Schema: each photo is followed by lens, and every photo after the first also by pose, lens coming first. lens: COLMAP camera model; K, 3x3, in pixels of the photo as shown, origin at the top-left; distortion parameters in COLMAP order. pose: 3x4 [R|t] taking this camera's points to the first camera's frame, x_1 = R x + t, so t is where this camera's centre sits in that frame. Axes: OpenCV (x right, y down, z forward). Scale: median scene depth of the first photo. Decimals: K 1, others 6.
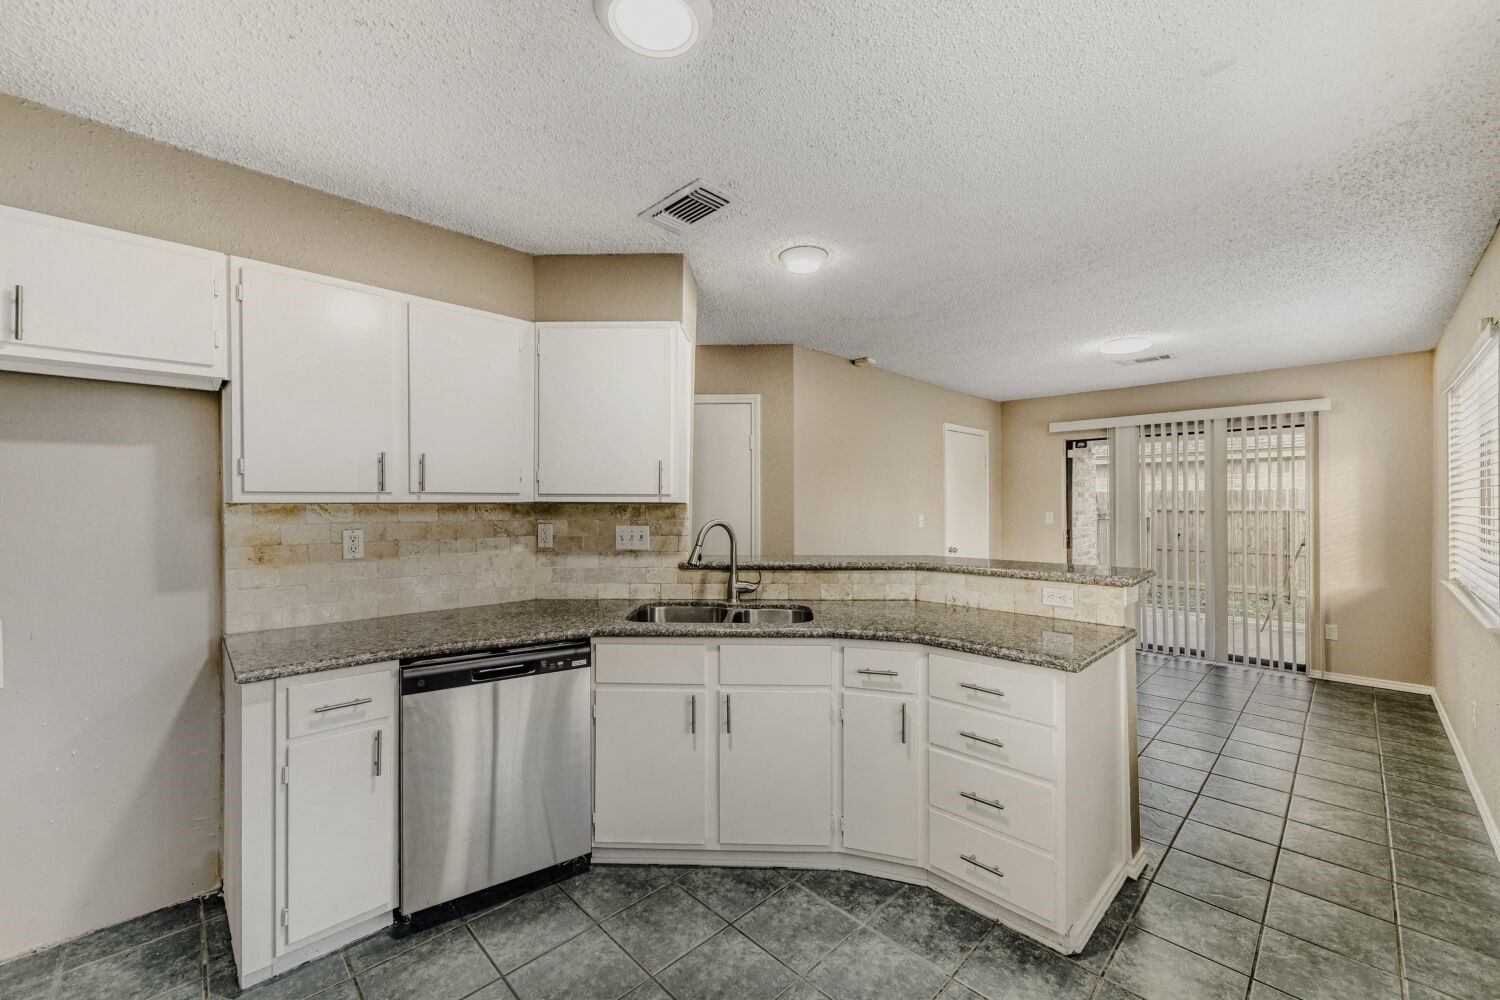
lens RADIAL K [[595.8, 0, 755.9], [0, 595.8, 508.6], [0, 0, 1]] dist [0.000255, -0.000050]
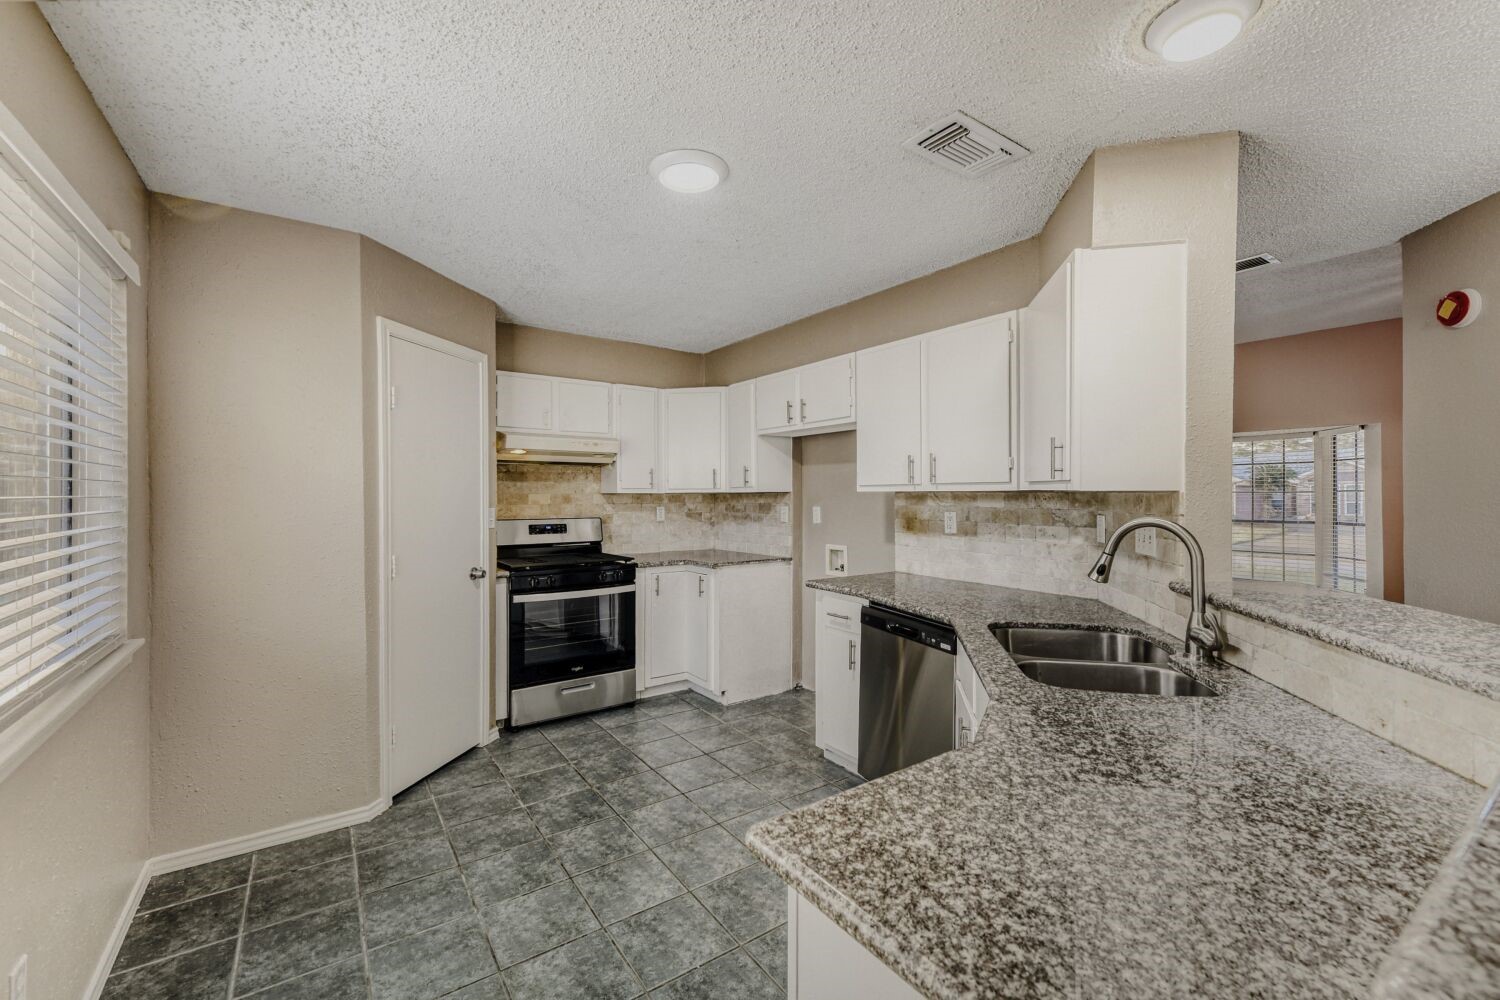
lens RADIAL K [[608.8, 0, 749.2], [0, 608.8, 494.2], [0, 0, 1]] dist [0.000565, 0.000055]
pose [[-0.172810, 0.003671, -0.984948, 0.699207], [-0.005185, 0.999976, 0.004637, -0.007569], [0.984942, 0.005908, -0.172787, 0.735470]]
